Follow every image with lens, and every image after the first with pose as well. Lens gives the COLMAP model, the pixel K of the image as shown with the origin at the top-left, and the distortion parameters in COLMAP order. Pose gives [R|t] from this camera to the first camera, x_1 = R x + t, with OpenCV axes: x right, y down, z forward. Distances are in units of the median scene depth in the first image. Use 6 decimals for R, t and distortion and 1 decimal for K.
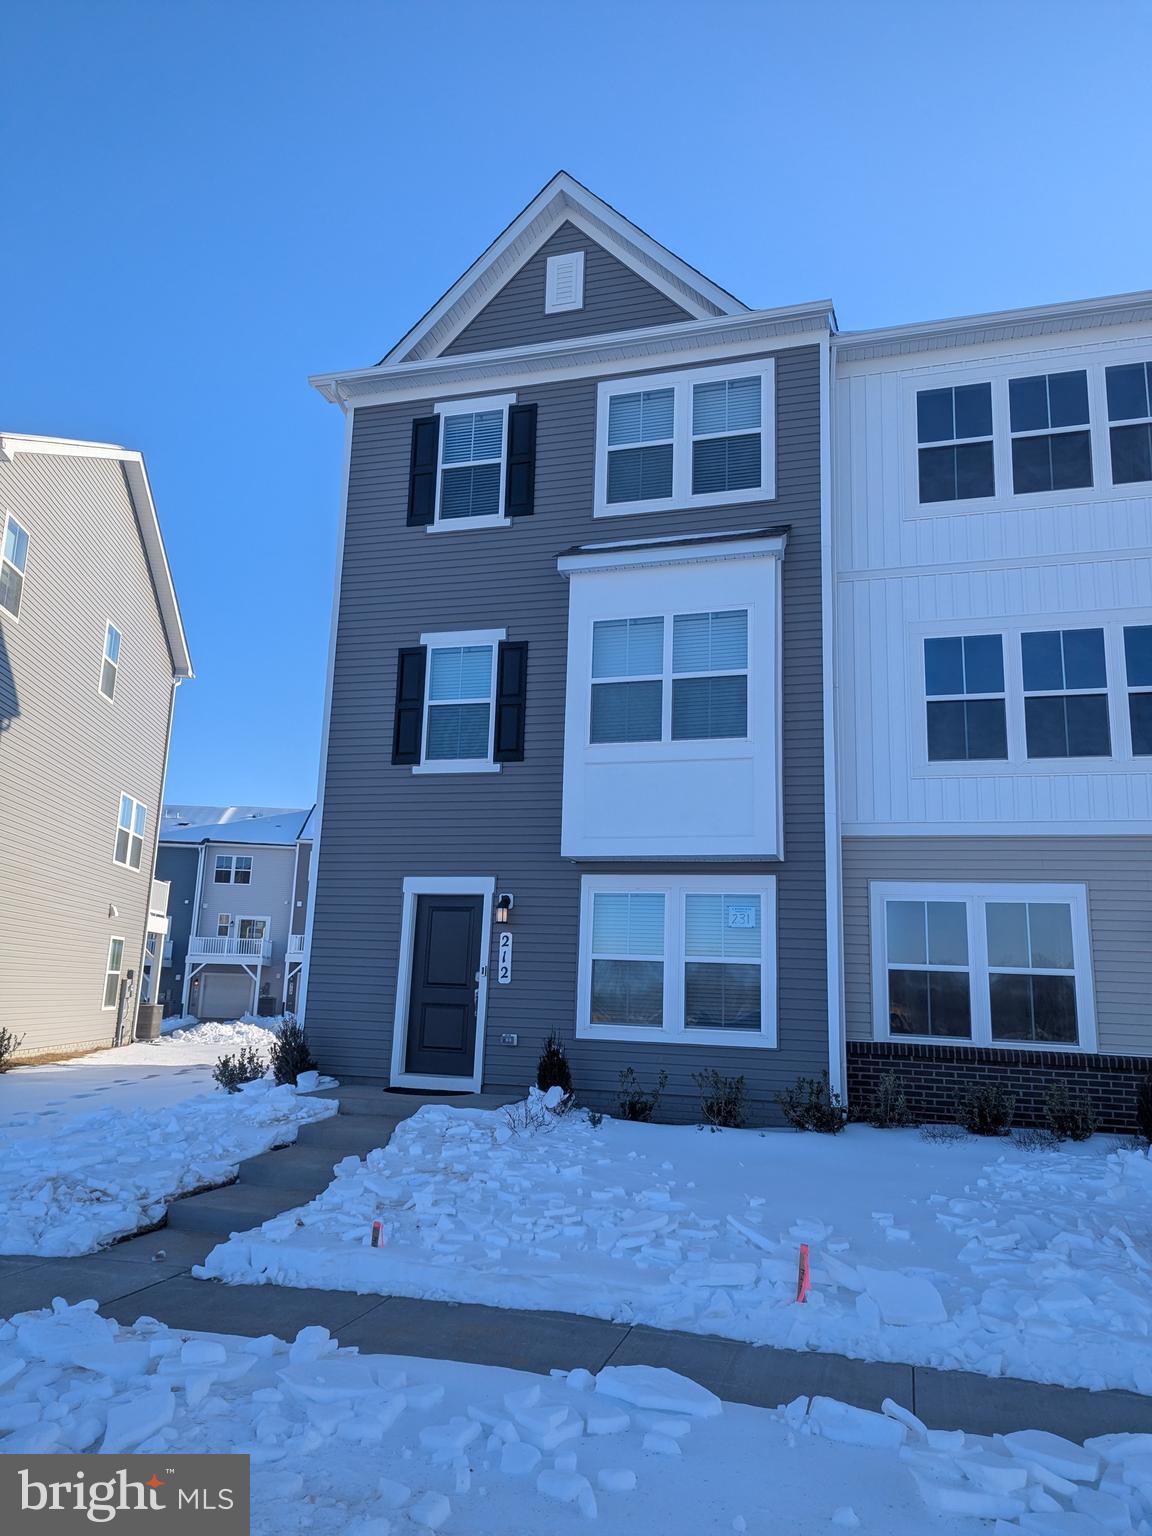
lens RADIAL K [[1076.3, 0, 566.1], [0, 1076.3, 771.6], [0, 0, 1]] dist [0.051982, -0.041351]
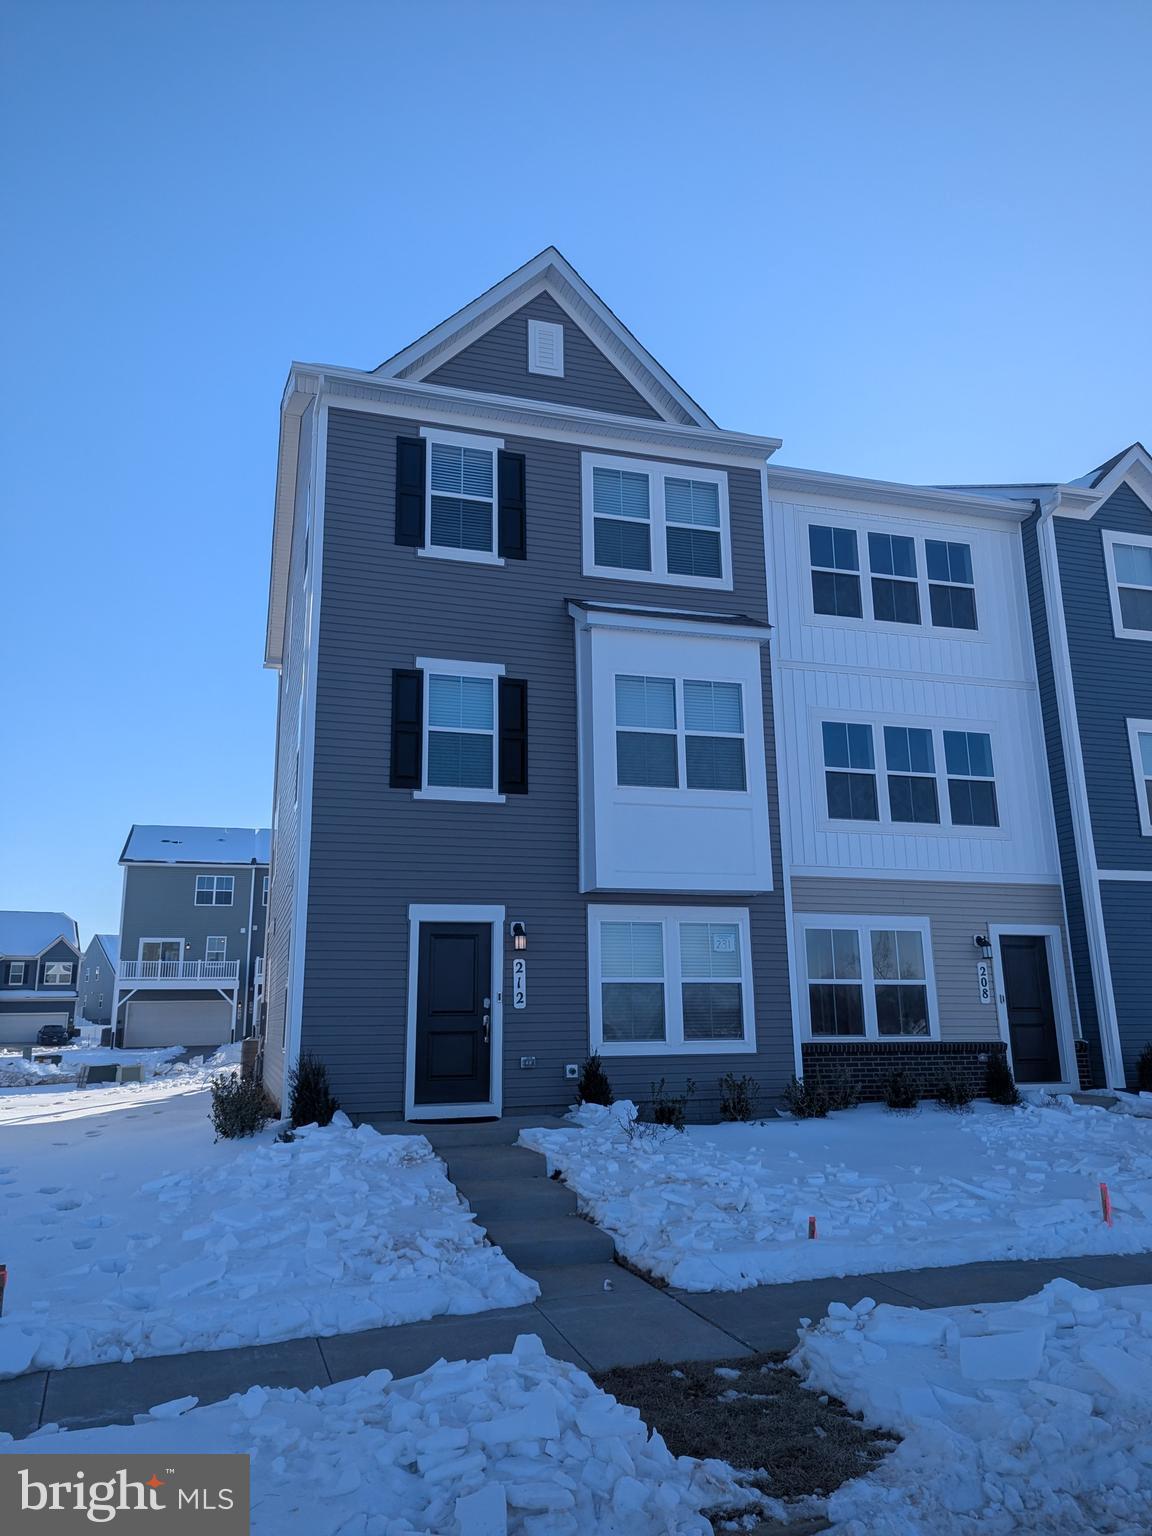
lens RADIAL K [[1076.3, 0, 565.7], [0, 1076.3, 767.6], [0, 0, 1]] dist [0.051982, -0.041351]
pose [[0.831951, 0.081866, 0.548776, -0.598531], [-0.070344, 0.996637, -0.042035, 0.005625], [-0.550372, -0.003632, 0.834912, 0.106445]]
